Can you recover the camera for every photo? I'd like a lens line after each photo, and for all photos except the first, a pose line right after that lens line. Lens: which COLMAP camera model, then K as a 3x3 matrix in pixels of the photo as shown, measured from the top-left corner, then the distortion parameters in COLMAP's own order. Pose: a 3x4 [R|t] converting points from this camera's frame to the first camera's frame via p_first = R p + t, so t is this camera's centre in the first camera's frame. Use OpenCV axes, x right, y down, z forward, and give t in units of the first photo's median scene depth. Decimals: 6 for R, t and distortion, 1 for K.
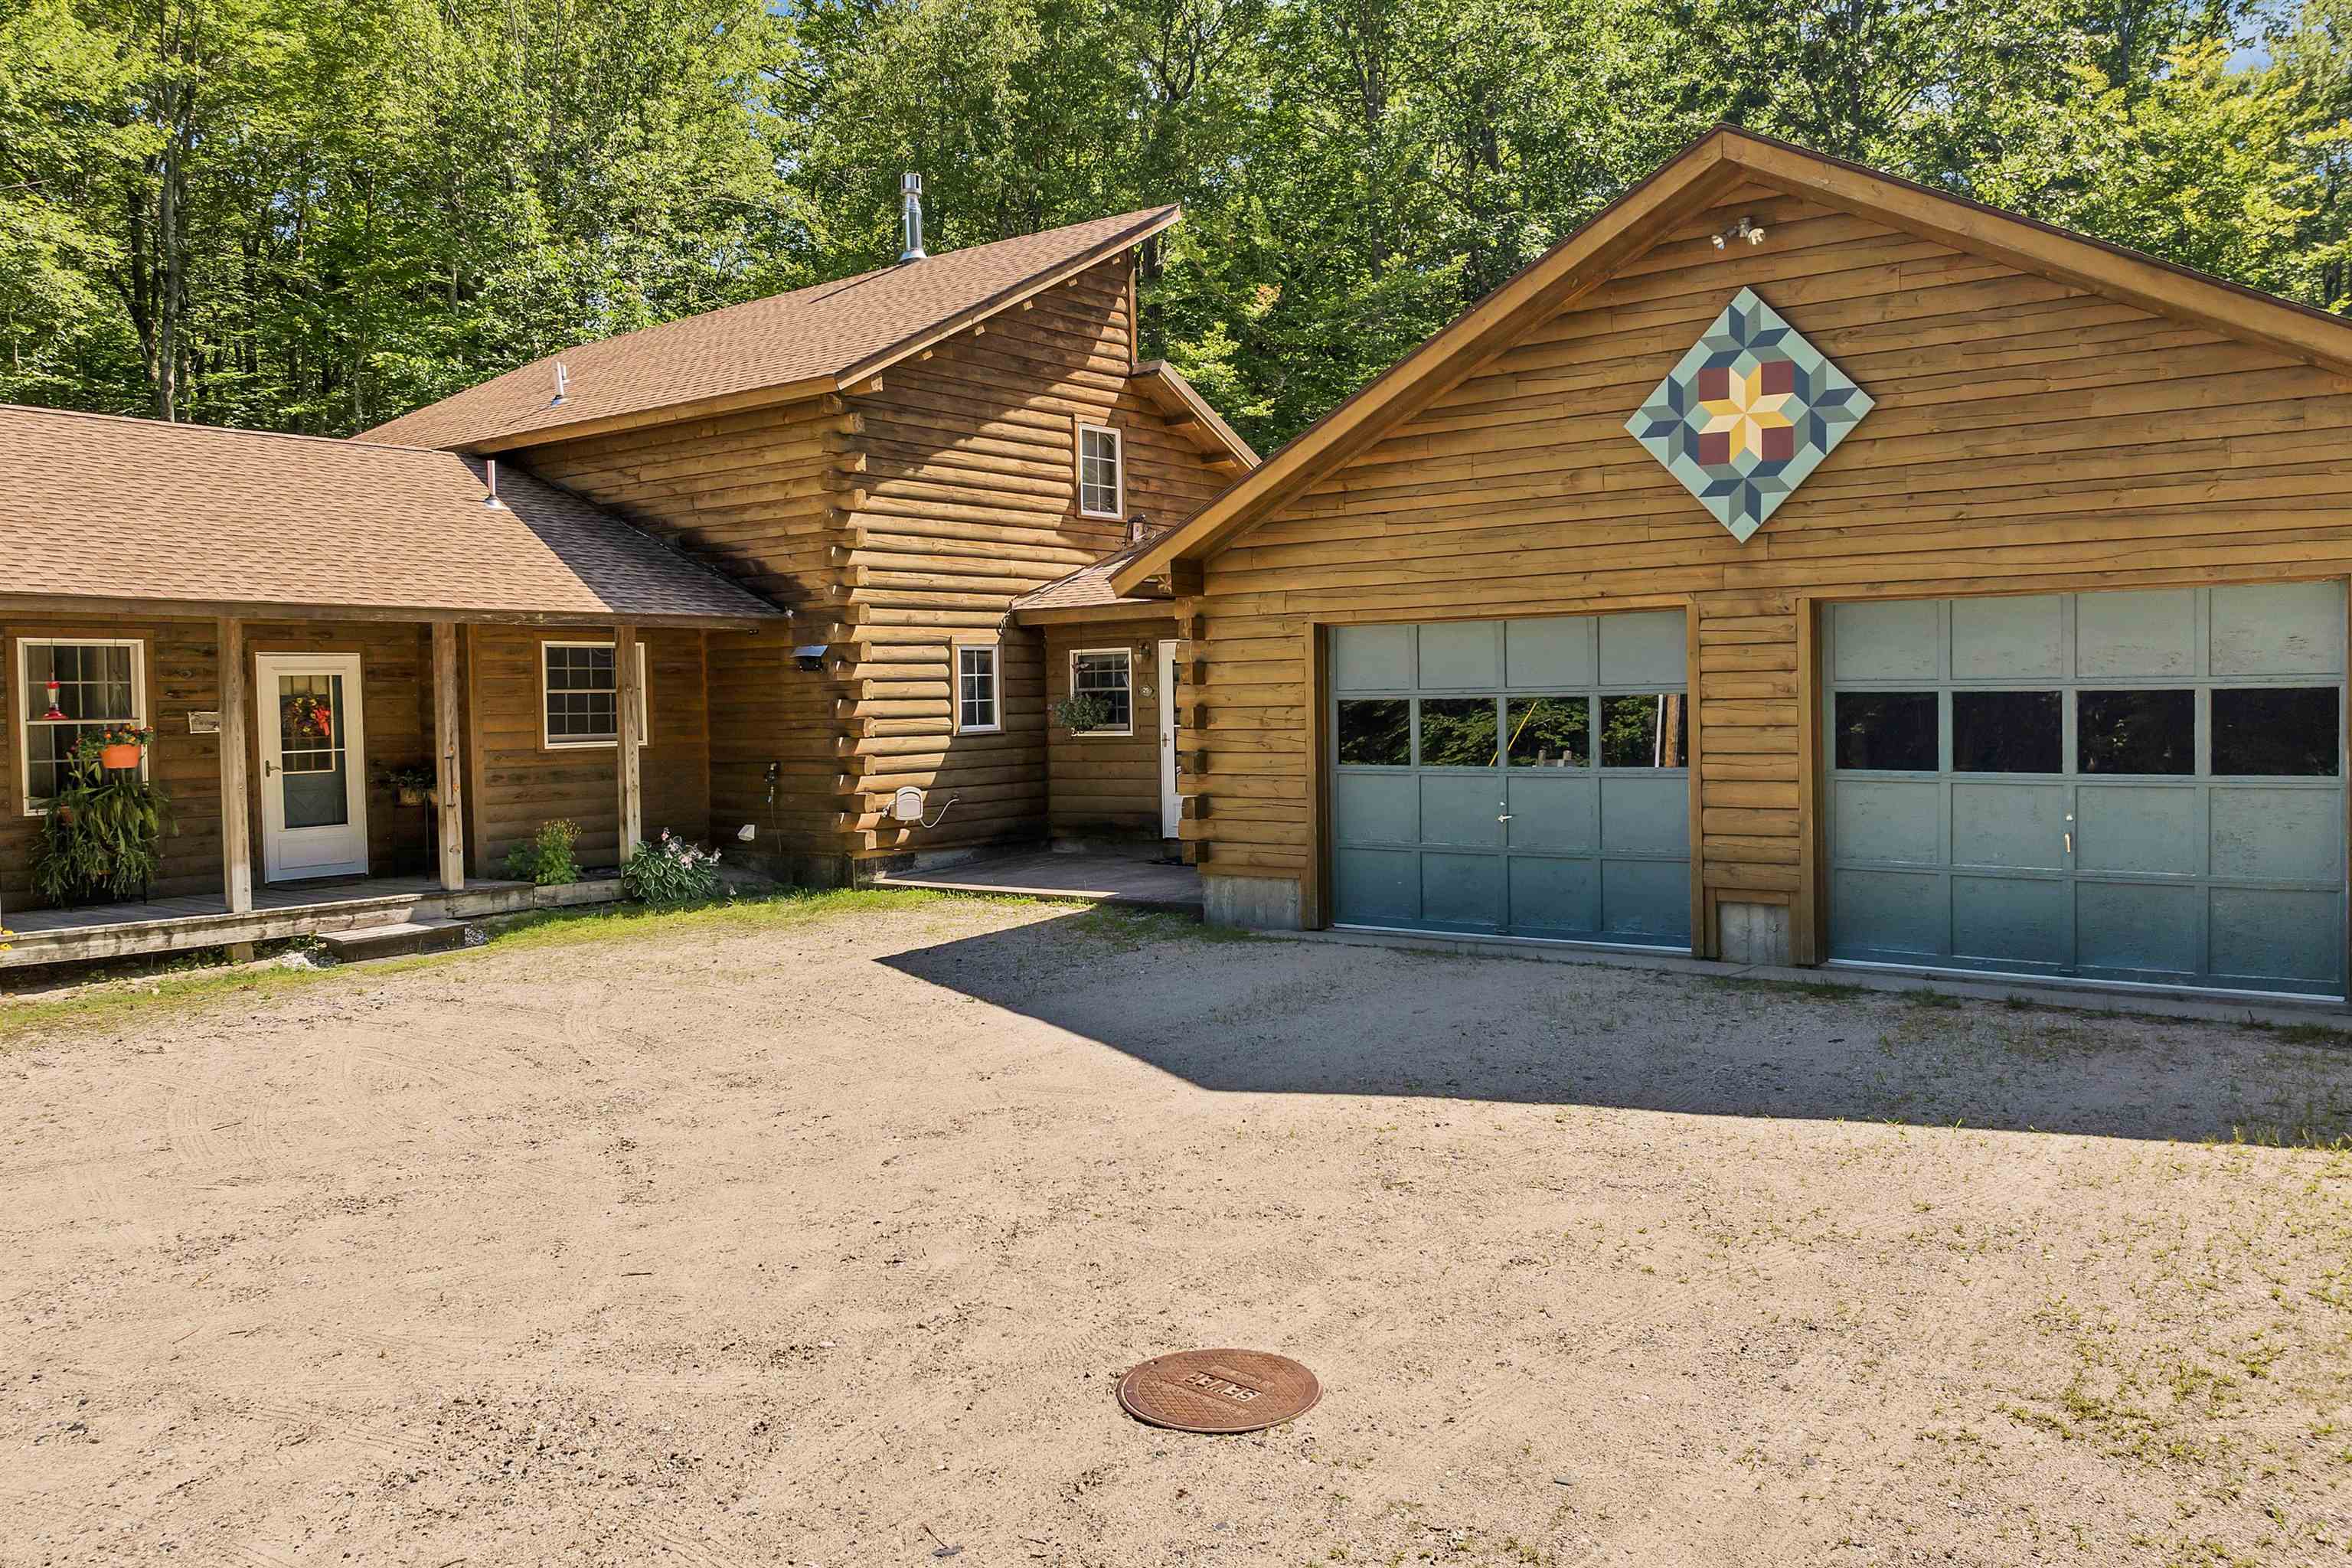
lens RADIAL K [[1733.4, 0, 1200.1], [0, 1733.4, 742.3], [0, 0, 1]] dist [-0.003999, -0.067261]
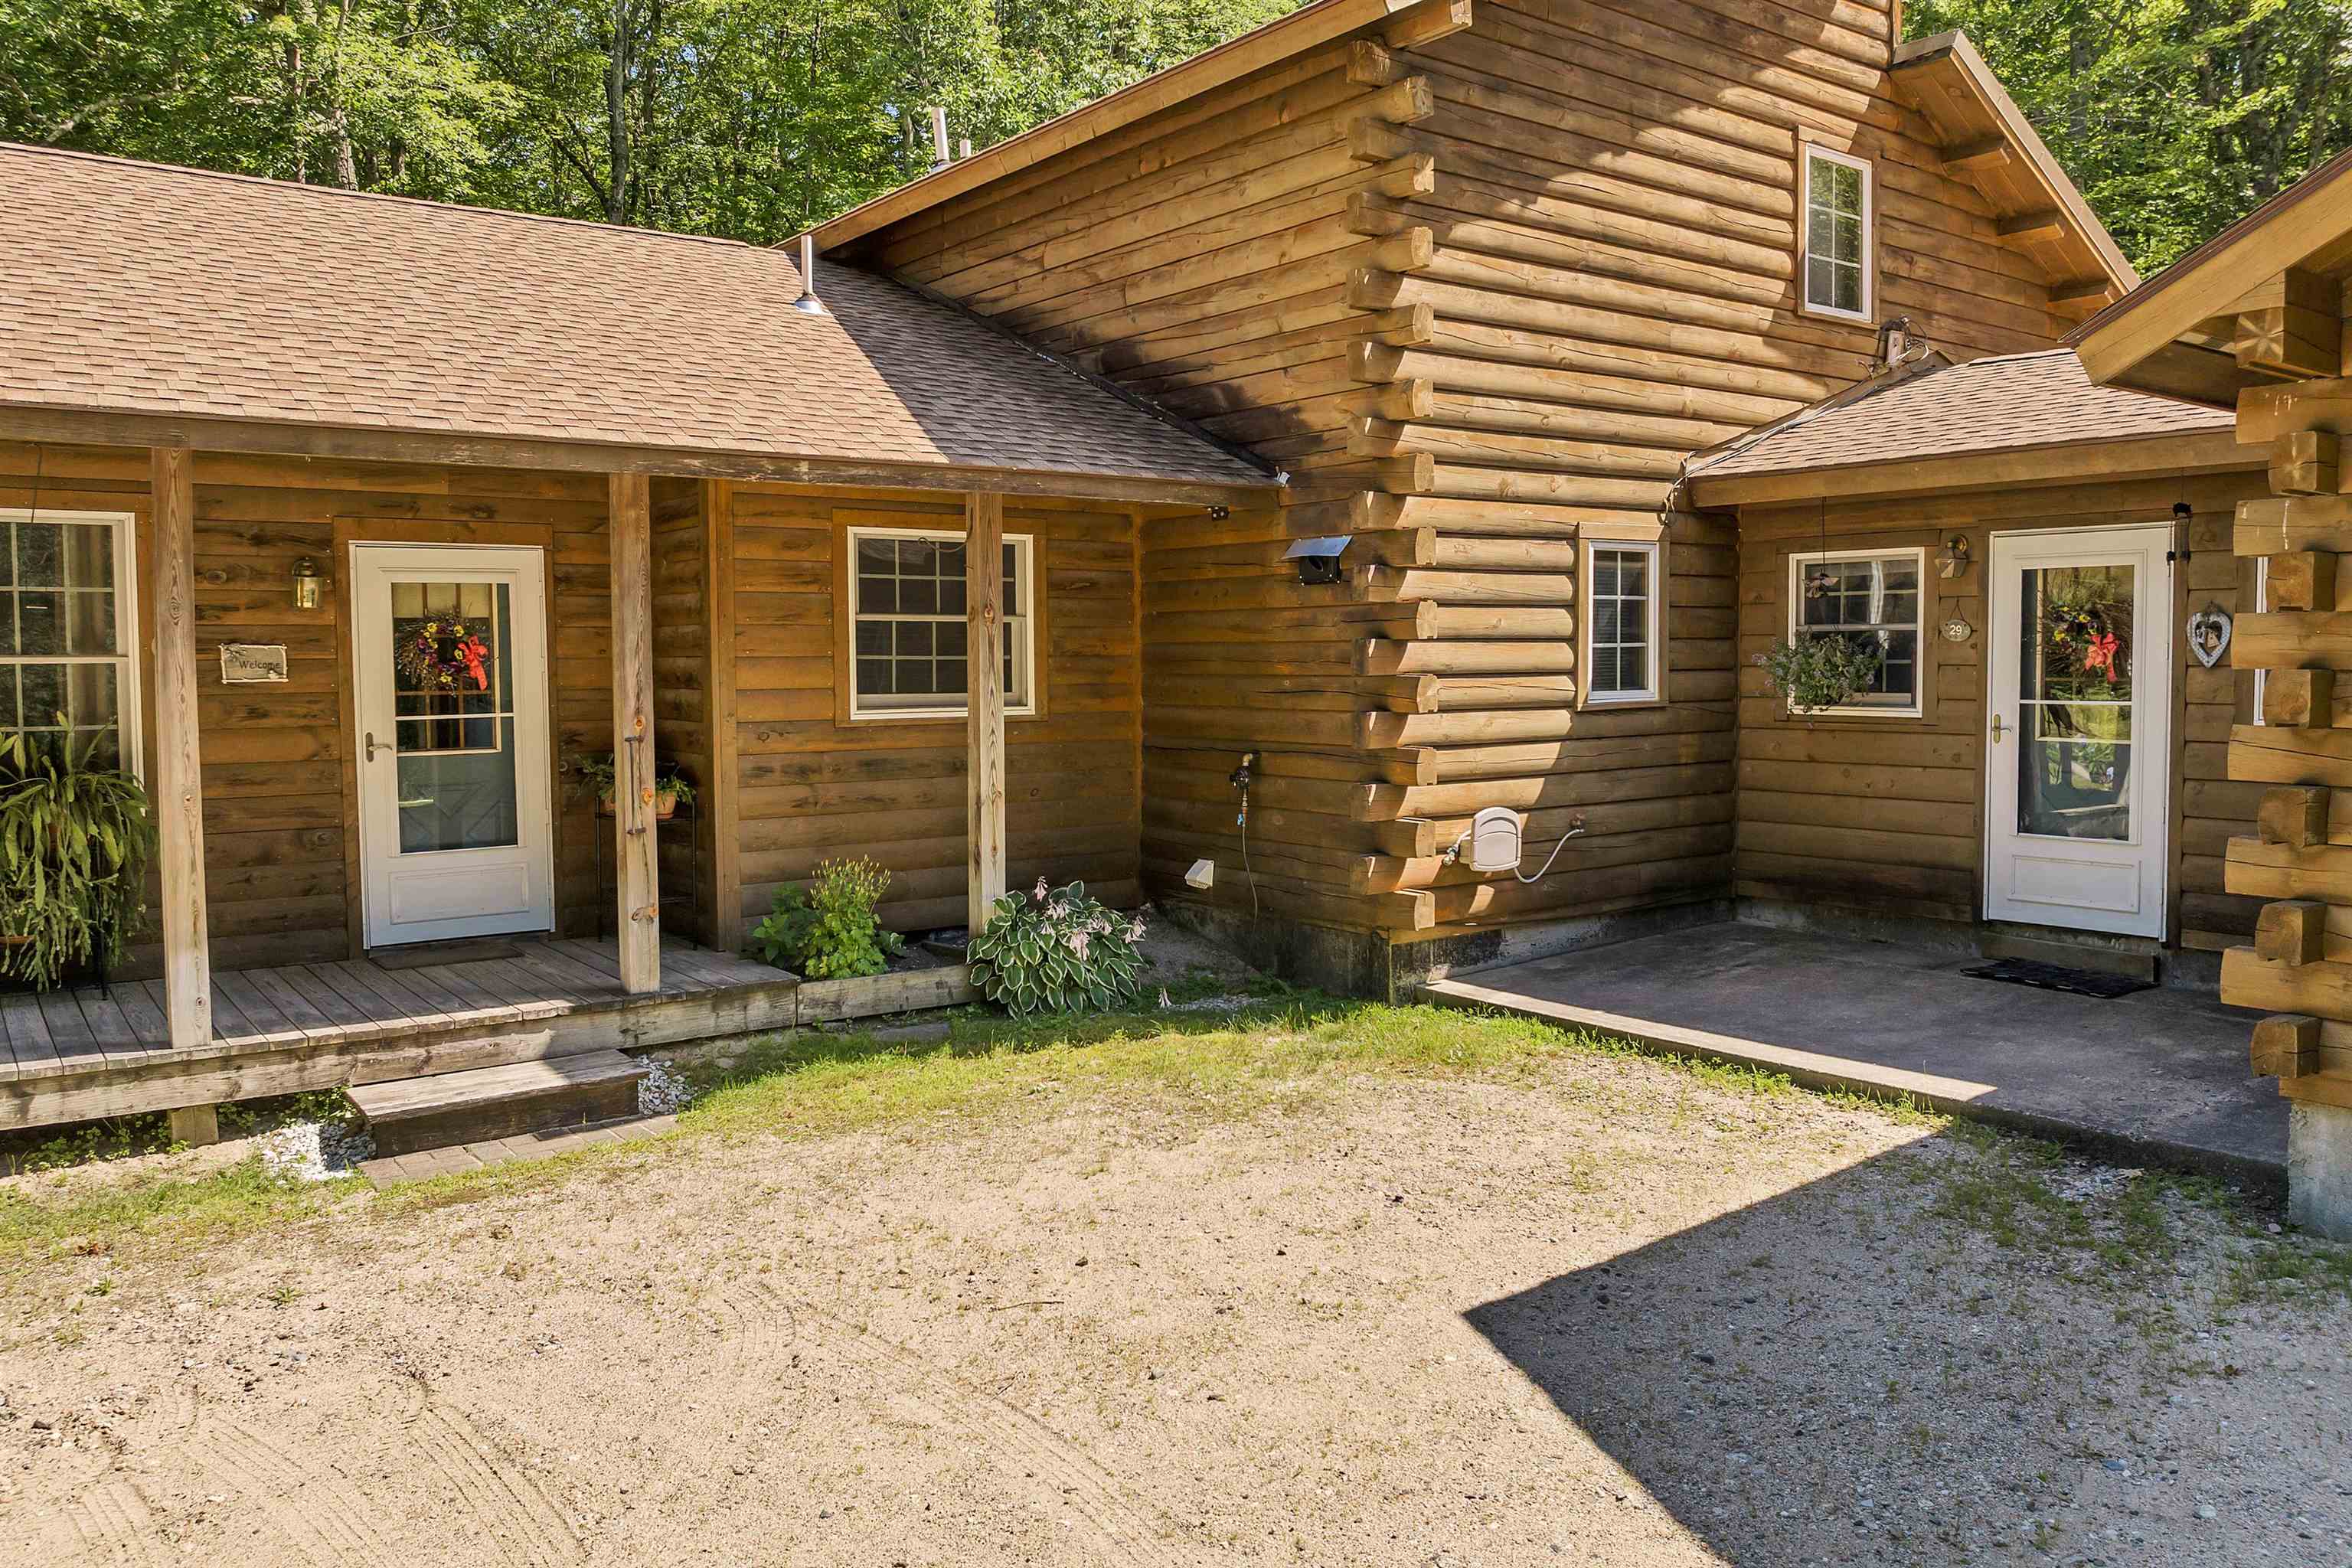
lens RADIAL K [[1733.4, 0, 1200.1], [0, 1733.4, 742.3], [0, 0, 1]] dist [-0.003999, -0.067261]
pose [[0.959715, 0.030001, -0.279369, -0.108073], [-0.021453, 0.999205, 0.033605, -0.009747], [0.280155, -0.026257, 0.959596, 0.471023]]
